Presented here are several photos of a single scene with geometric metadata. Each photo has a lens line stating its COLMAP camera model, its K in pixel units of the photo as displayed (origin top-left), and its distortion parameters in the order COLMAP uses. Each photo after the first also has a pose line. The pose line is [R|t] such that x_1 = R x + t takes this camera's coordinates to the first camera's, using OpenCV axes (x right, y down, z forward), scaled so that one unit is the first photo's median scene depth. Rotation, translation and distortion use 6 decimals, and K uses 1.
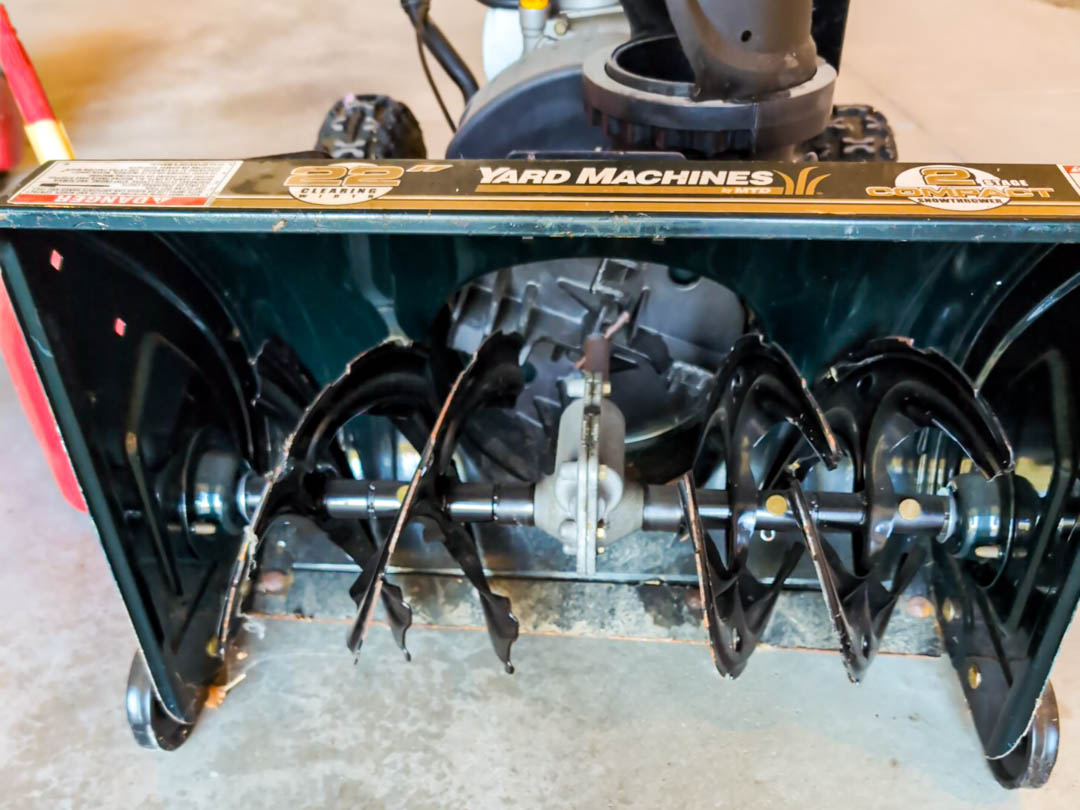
lens RADIAL K [[1019.7, 0, 537.9], [0, 1019.7, 454.8], [0, 0, 1]] dist [-0.002128, 0.000000]
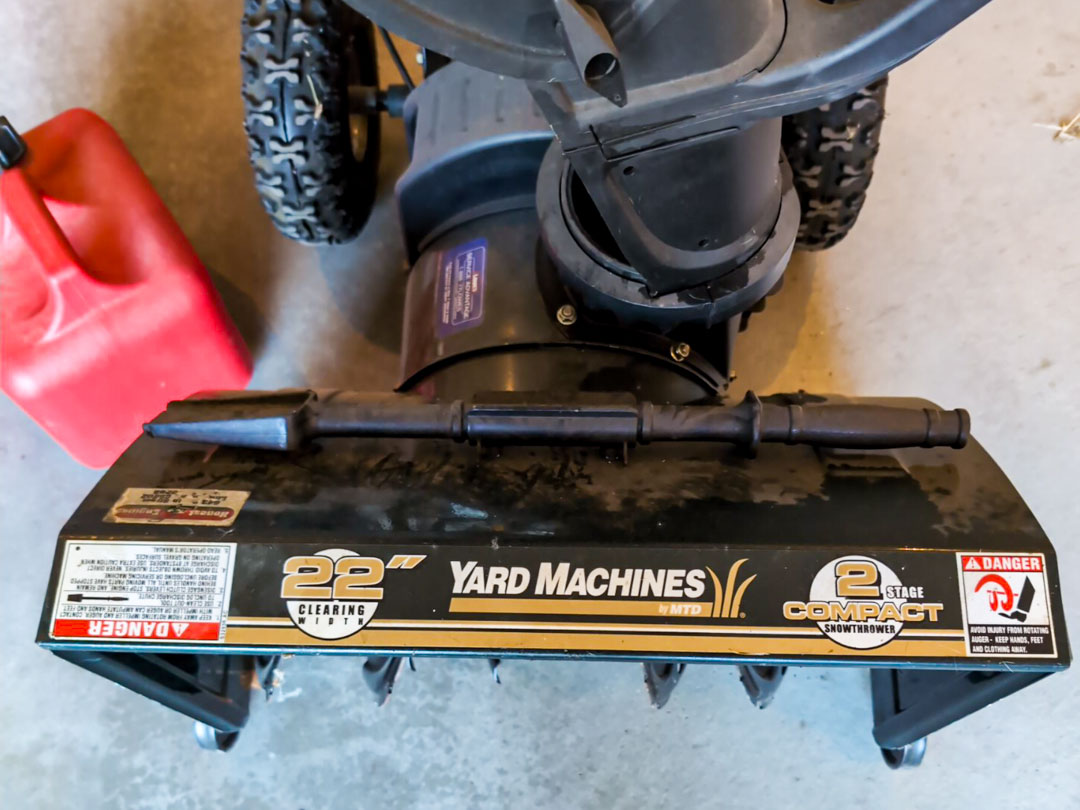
lens RADIAL K [[1064.7, 0, 523.1], [0, 1064.7, 441.7], [0, 0, 1]] dist [0.024617, 0.000000]
pose [[0.998810, -0.048027, -0.008443, 0.028677], [0.045817, 0.864998, 0.499679, -0.689205], [-0.016695, -0.499471, 0.866170, 0.025926]]
